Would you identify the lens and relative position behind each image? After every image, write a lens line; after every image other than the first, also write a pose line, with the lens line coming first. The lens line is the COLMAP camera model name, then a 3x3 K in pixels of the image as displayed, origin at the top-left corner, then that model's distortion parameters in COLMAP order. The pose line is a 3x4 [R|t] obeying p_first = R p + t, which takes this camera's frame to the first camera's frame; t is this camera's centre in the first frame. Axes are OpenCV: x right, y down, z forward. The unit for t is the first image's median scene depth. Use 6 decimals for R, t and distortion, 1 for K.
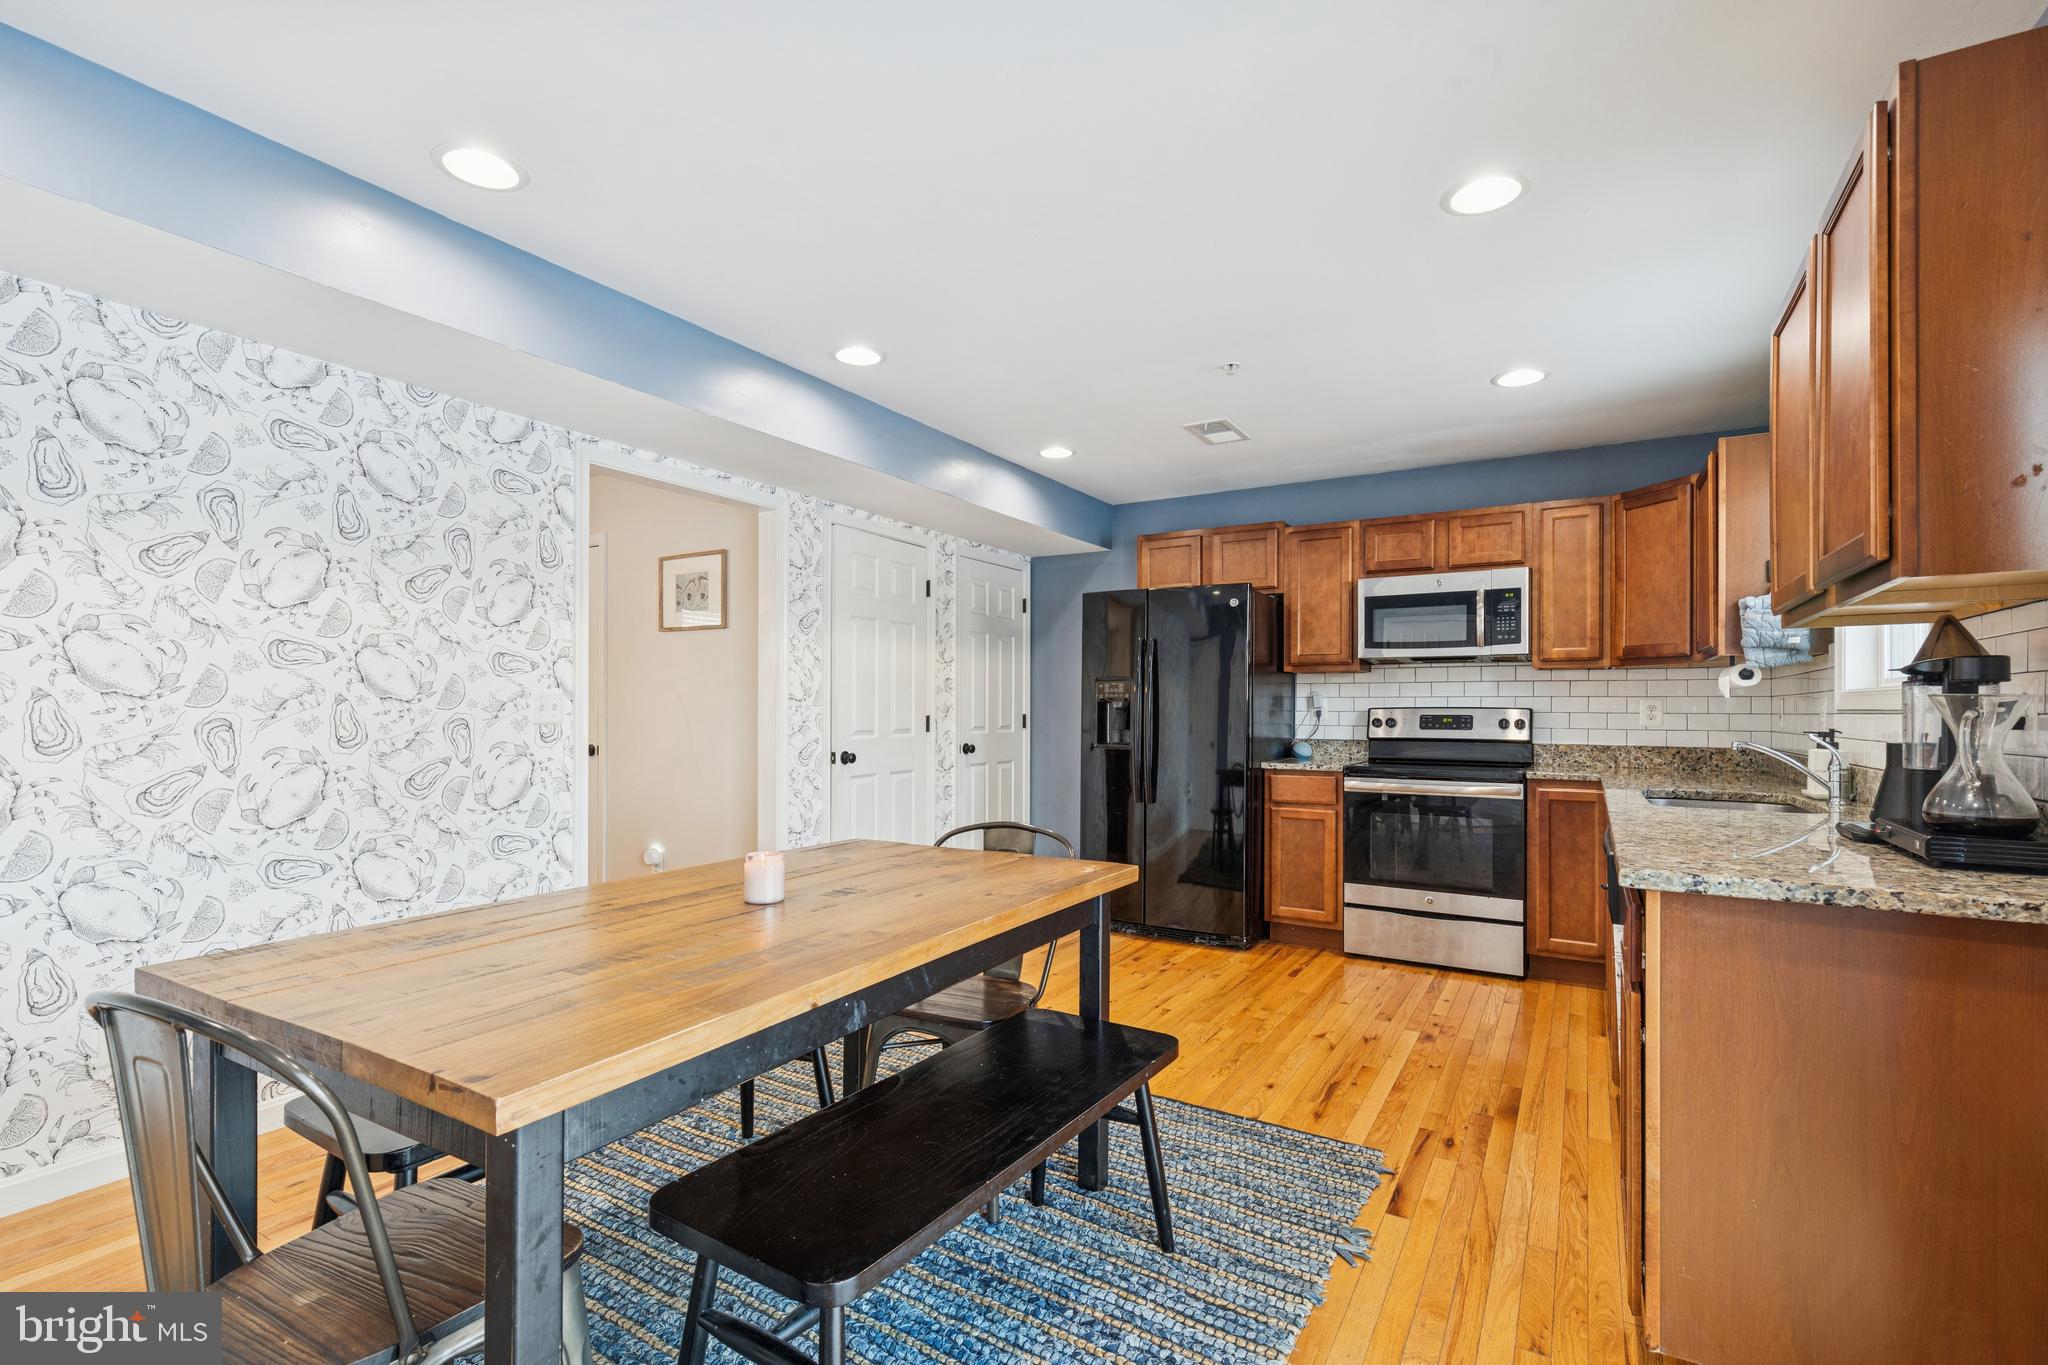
lens RADIAL K [[937.4, 0, 1004.1], [0, 937.4, 714.3], [0, 0, 1]] dist [0.001489, -0.000195]
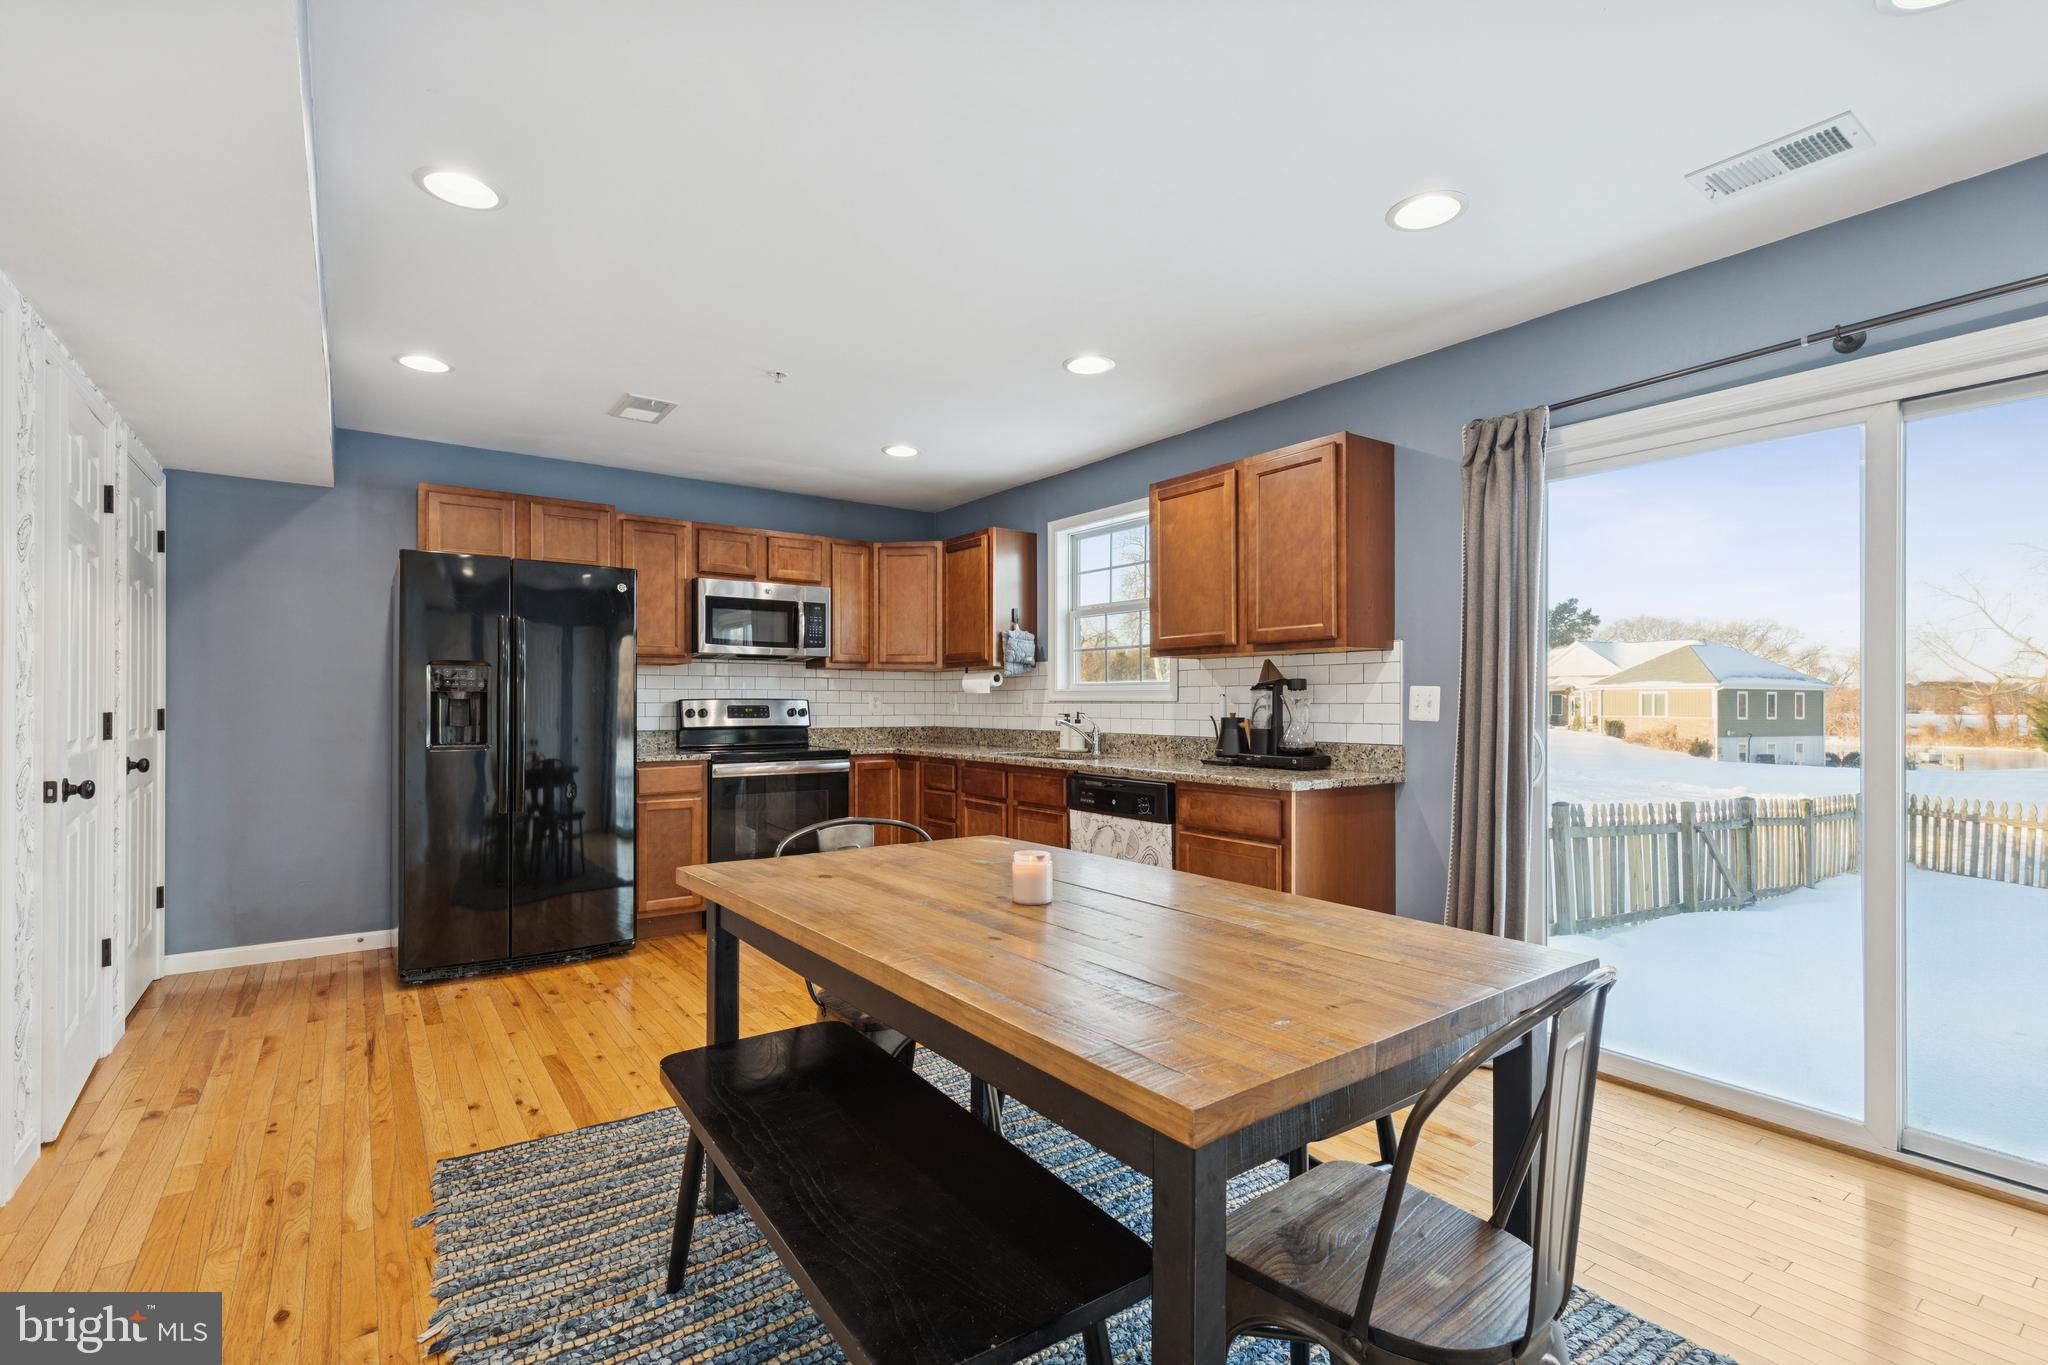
lens RADIAL K [[932.8, 0, 1038.4], [0, 932.8, 703.1], [0, 0, 1]] dist [0.004652, -0.000196]
pose [[0.369020, -0.004530, 0.929411, -0.510750], [0.004767, 0.999984, 0.002981, -0.004402], [-0.929409, 0.003331, 0.369035, 0.282386]]
